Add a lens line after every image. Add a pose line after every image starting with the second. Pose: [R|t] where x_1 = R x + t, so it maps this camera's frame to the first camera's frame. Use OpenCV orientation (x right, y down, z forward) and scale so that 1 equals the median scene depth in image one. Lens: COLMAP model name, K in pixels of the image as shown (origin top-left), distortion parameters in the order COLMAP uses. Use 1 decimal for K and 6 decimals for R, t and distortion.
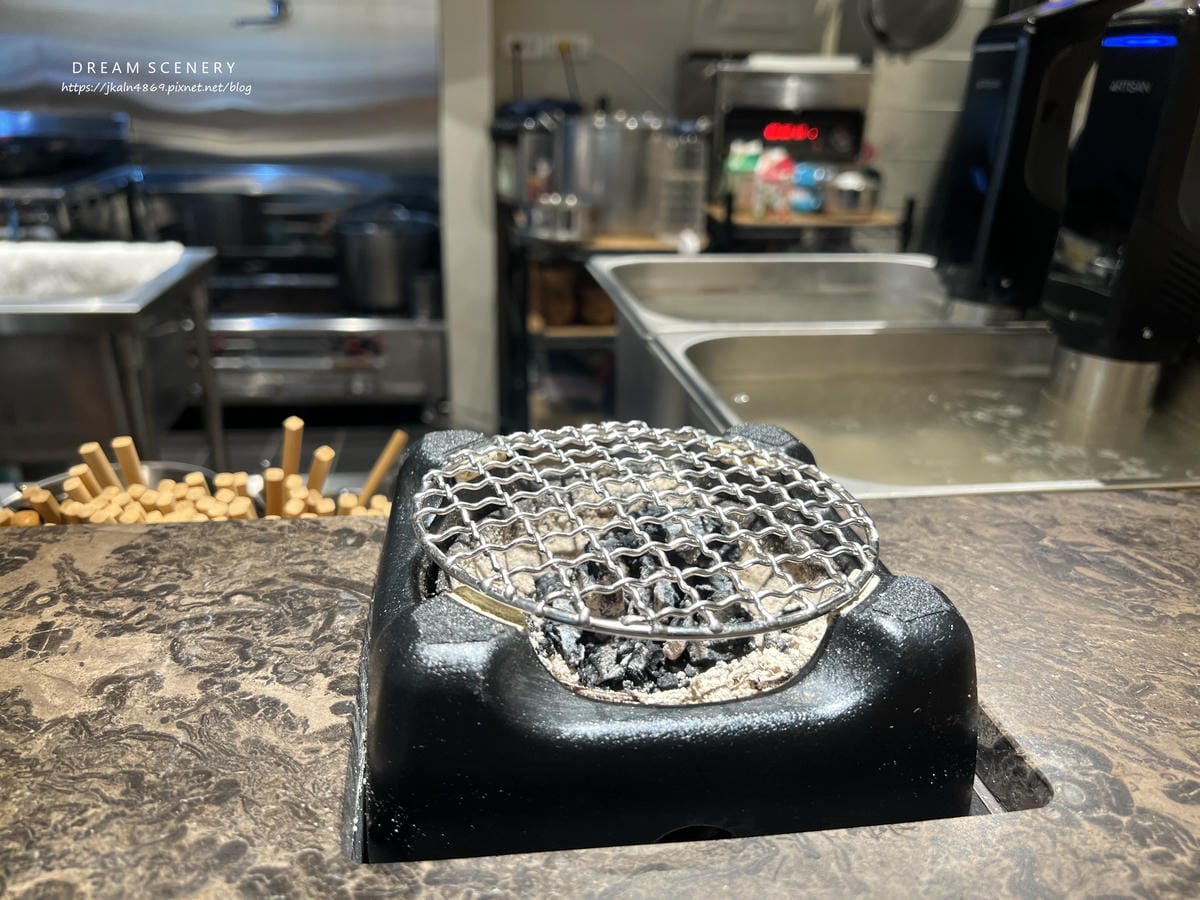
lens RADIAL K [[938.4, 0, 600.0], [0, 938.4, 450.0], [0, 0, 1]] dist [-0.017310, -0.000858]
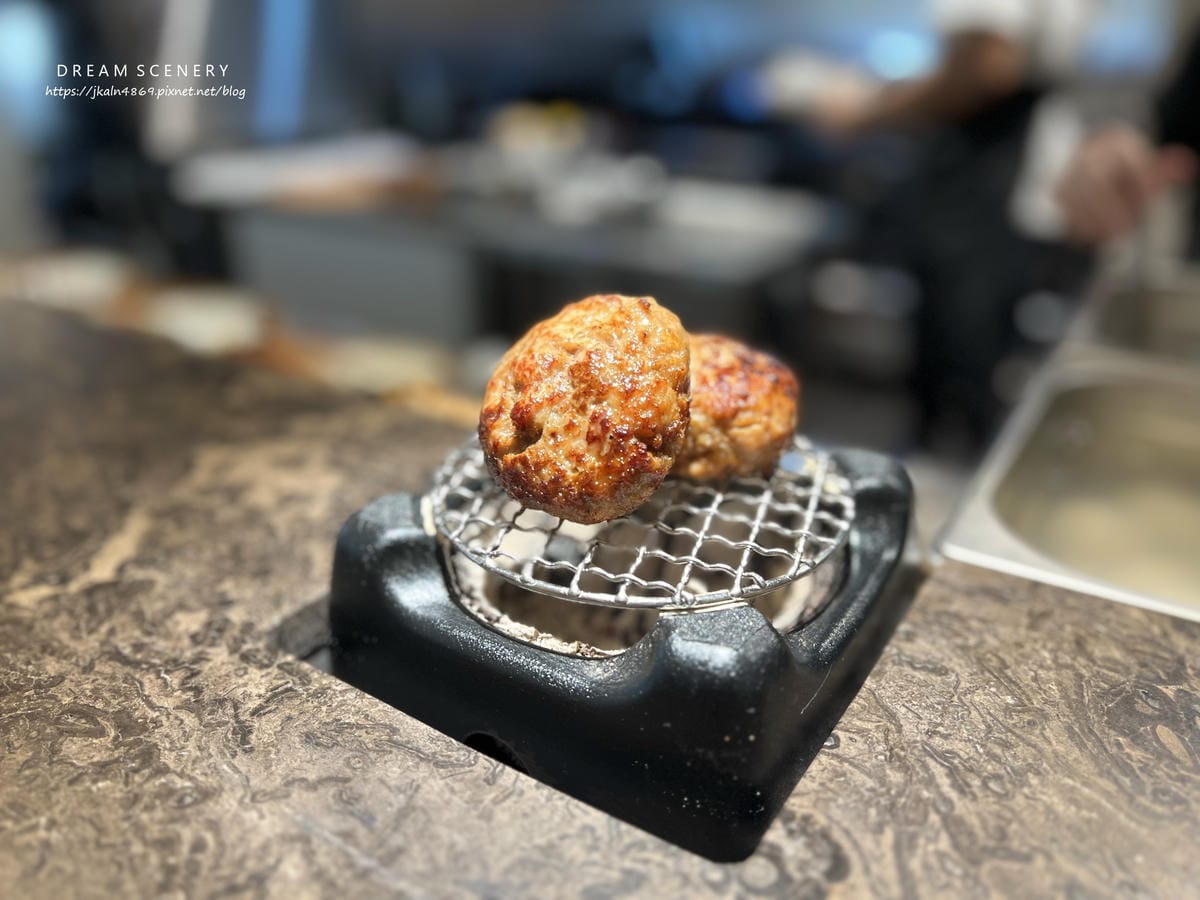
lens RADIAL K [[905.3, 0, 600.0], [0, 905.3, 450.0], [0, 0, 1]] dist [-0.000114, 0.004594]
pose [[0.754825, 0.241364, -0.609904, 0.580954], [-0.223236, 0.968859, 0.107138, -0.076618], [0.616770, 0.055282, 0.785200, 0.106057]]
